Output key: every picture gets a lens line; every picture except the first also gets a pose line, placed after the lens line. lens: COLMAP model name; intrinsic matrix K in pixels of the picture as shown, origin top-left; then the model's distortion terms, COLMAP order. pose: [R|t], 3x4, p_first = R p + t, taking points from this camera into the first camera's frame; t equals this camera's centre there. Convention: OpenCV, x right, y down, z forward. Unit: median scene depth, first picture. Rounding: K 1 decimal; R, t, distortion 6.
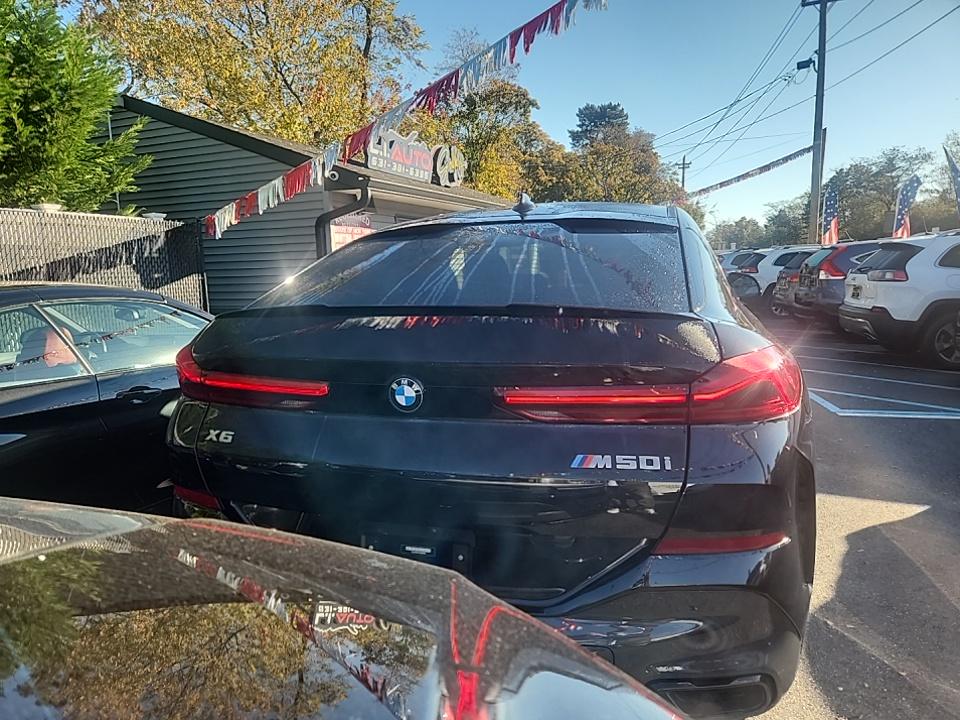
lens RADIAL K [[684.8, 0, 480.4], [0, 684.8, 377.6], [0, 0, 1]] dist [0.056402, -0.068930]
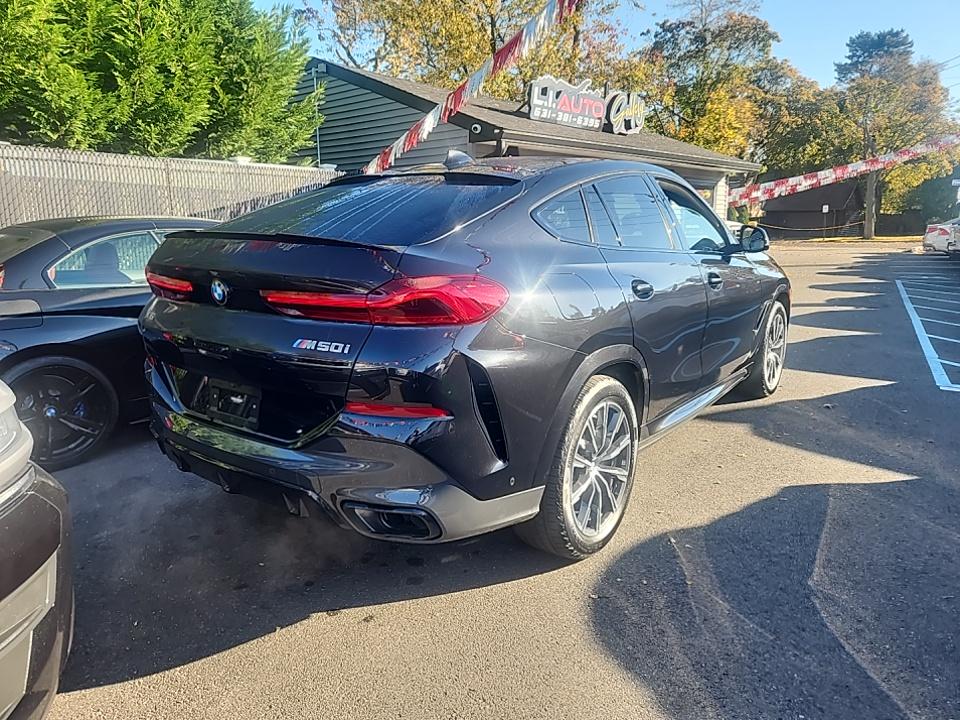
lens RADIAL K [[684.8, 0, 480.4], [0, 684.8, 377.6], [0, 0, 1]] dist [0.056402, -0.068930]
pose [[0.935829, 0.101701, -0.337461, 0.208145], [-0.077292, 0.993376, 0.085035, 0.008184], [0.343874, -0.053495, 0.937491, -0.050903]]
